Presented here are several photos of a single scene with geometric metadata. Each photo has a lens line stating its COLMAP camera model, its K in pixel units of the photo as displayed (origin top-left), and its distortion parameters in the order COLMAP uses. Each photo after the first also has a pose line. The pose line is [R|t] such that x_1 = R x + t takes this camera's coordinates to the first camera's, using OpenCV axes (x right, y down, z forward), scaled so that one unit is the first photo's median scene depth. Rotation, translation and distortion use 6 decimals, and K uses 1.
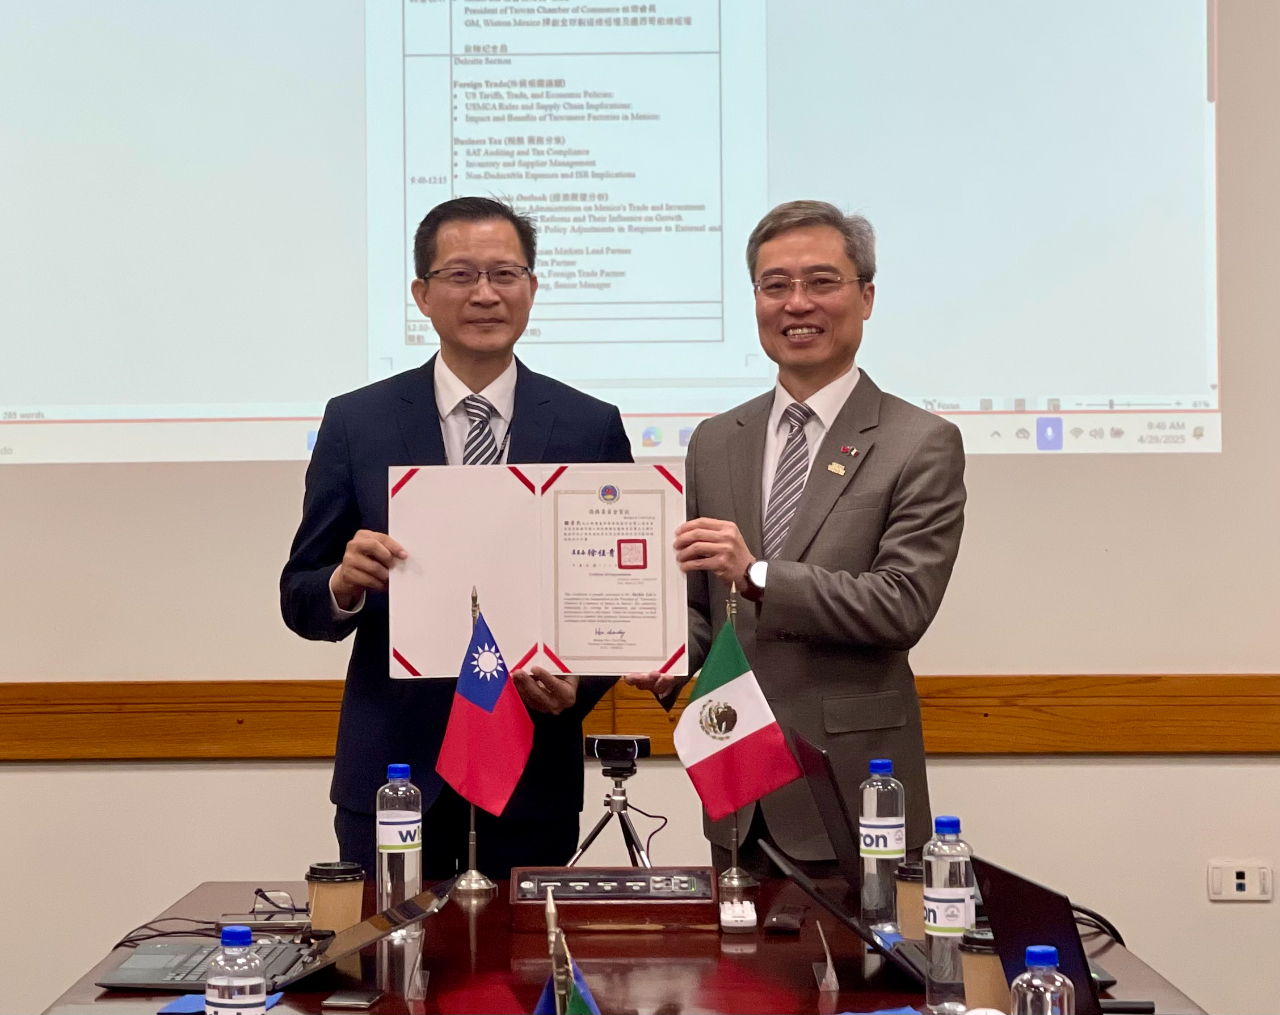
lens RADIAL K [[4300.8, 0, 592.9], [0, 4300.8, 406.7], [0, 0, 1]] dist [0.196420, 0.000000]
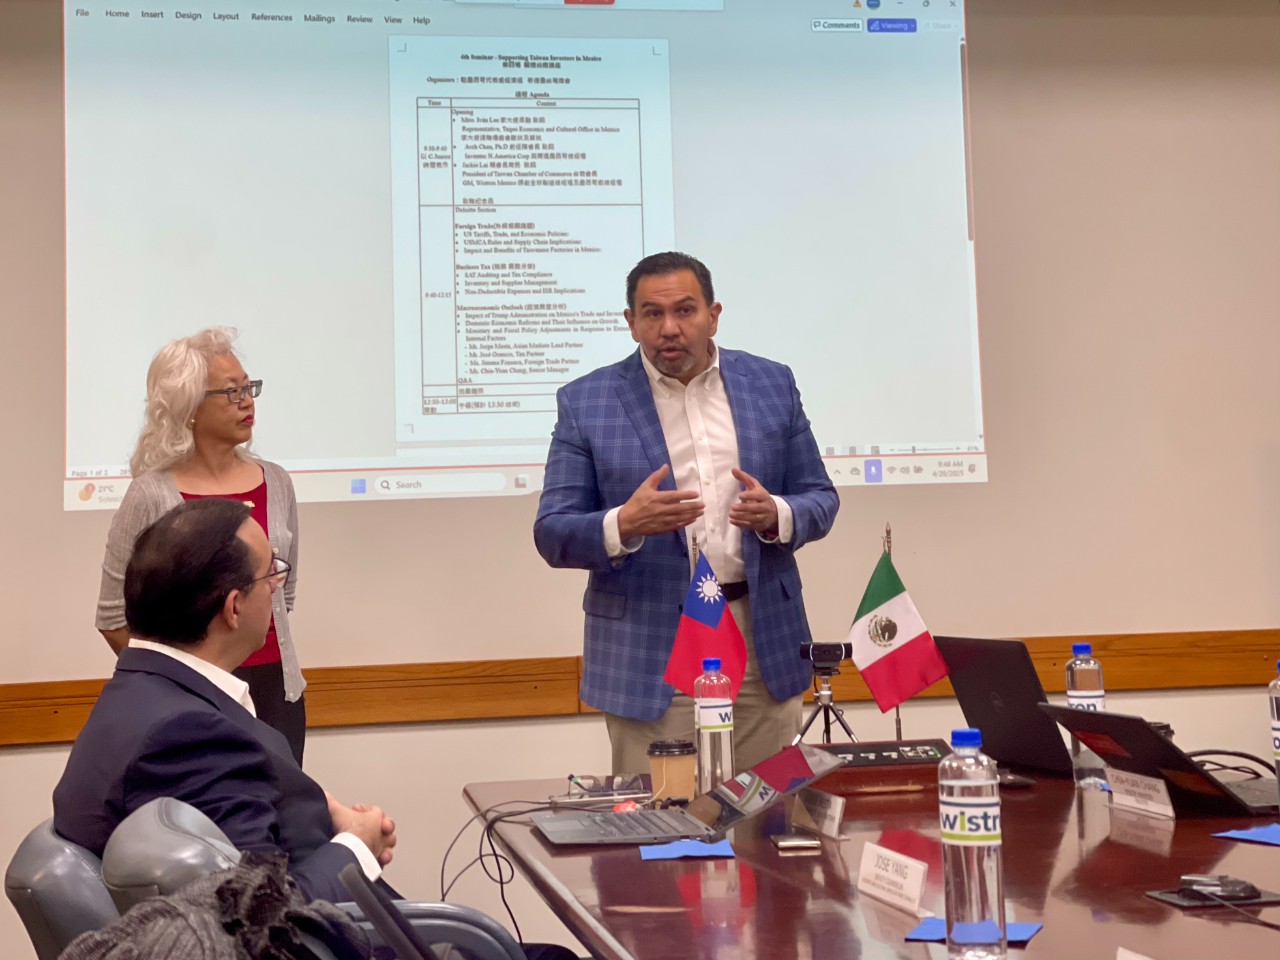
lens RADIAL K [[2395.1, 0, 601.3], [0, 2395.1, 369.8], [0, 0, 1]] dist [0.149213, 0.000000]
pose [[0.974658, -0.006424, 0.223609, -0.206882], [0.028703, 0.994917, -0.096523, 0.061127], [-0.221852, 0.100495, 0.969888, 0.316979]]
